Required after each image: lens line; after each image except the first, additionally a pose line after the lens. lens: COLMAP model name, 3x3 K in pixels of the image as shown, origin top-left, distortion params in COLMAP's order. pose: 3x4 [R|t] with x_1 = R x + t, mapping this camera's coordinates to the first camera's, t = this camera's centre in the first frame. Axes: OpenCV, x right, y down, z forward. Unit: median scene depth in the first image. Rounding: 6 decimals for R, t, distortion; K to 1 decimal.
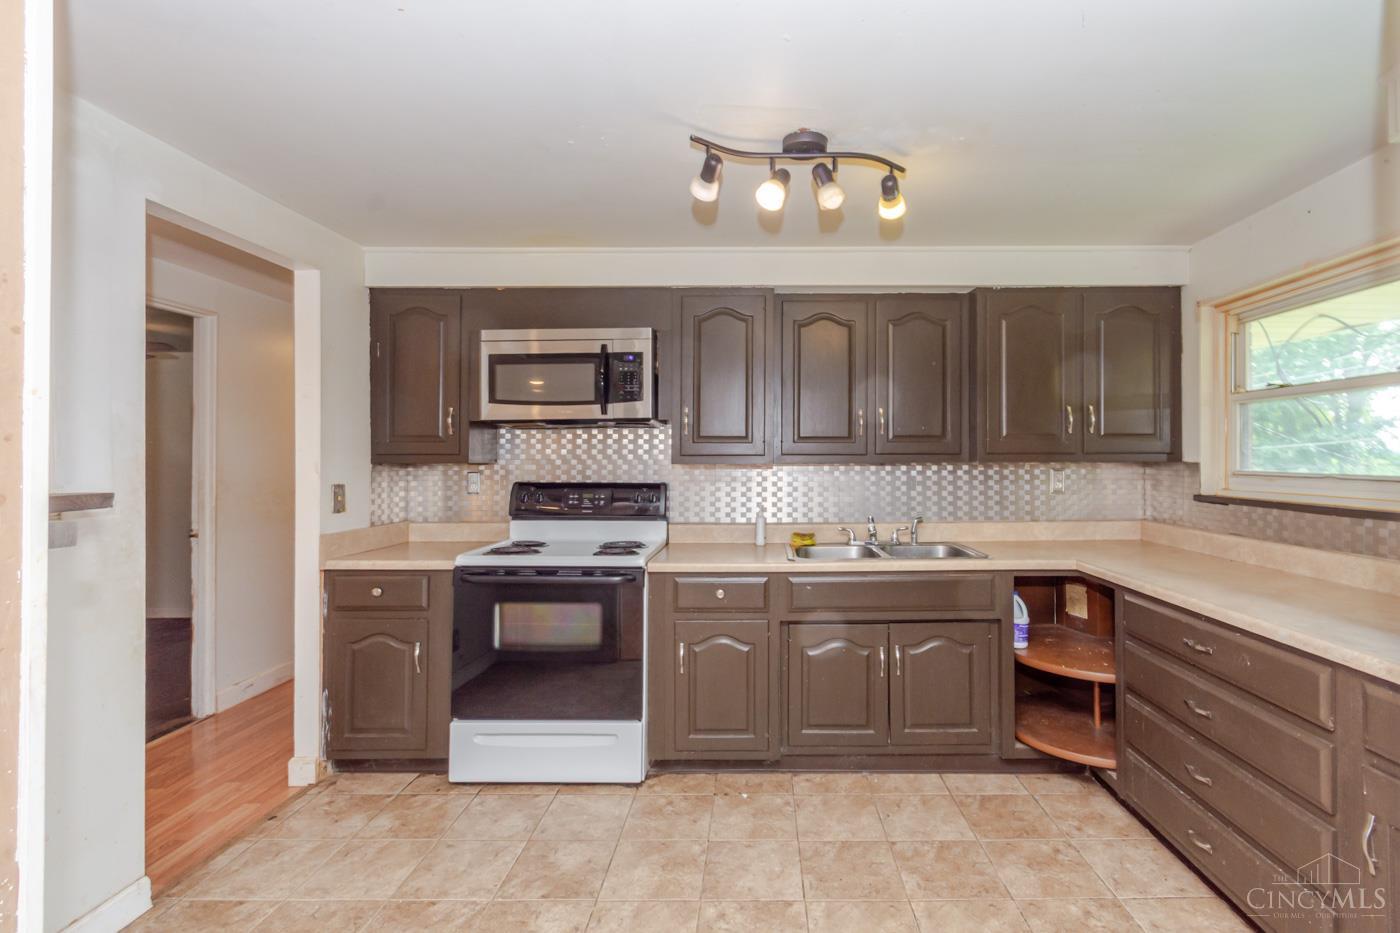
lens RADIAL K [[647.0, 0, 761.4], [0, 647.0, 462.4], [0, 0, 1]] dist [0.000612, -0.000265]
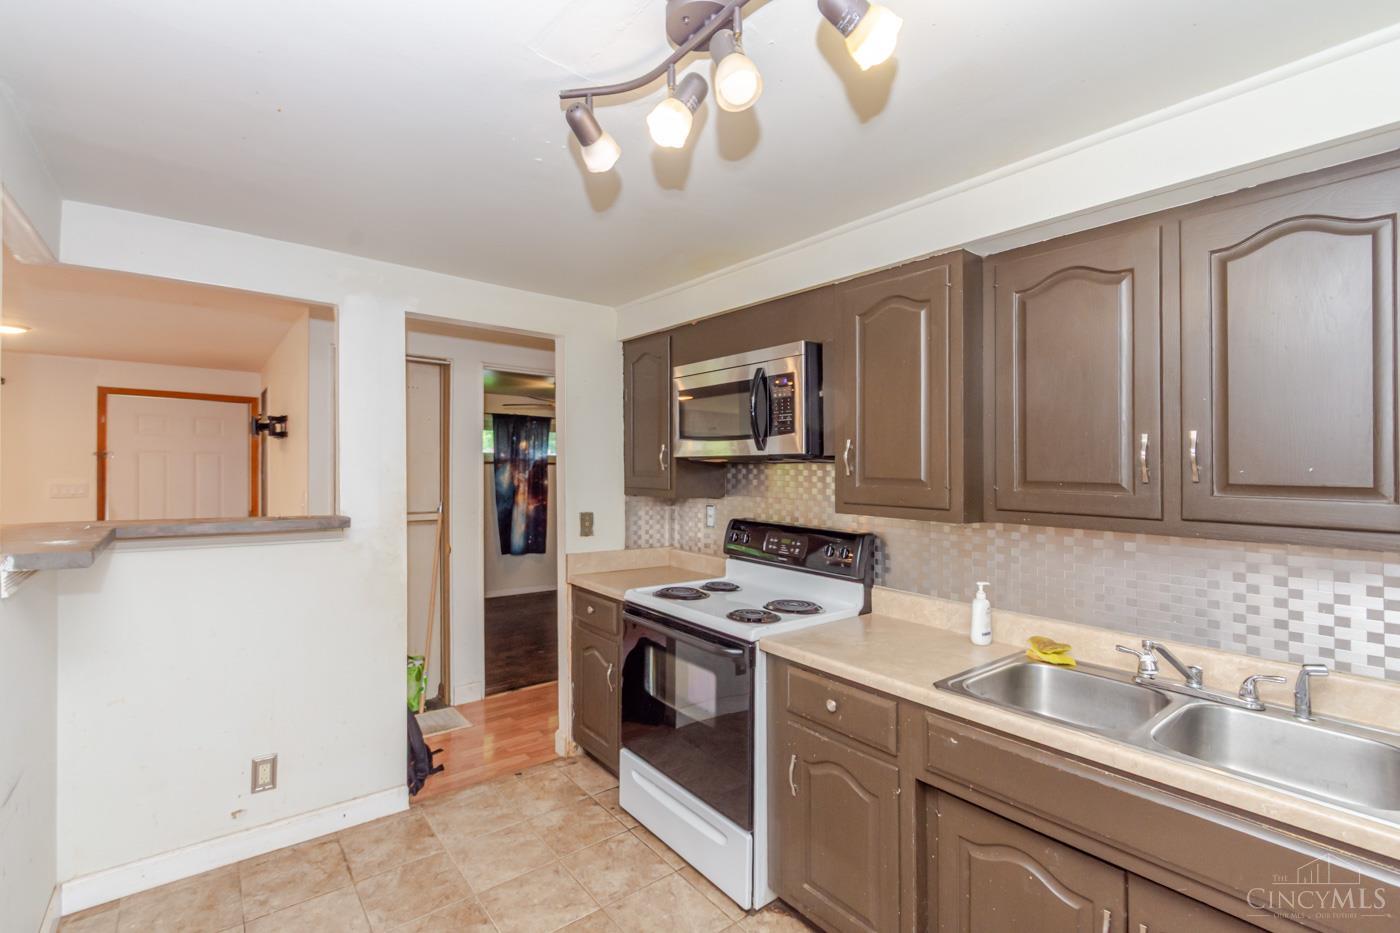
lens RADIAL K [[619.6, 0, 679.3], [0, 619.6, 467.8], [0, 0, 1]] dist [0.001609, -0.000739]
pose [[0.626402, 0.013273, -0.779387, 0.327439], [-0.022779, 0.999740, -0.001282, -0.048106], [0.779168, 0.018557, 0.626541, 0.409471]]
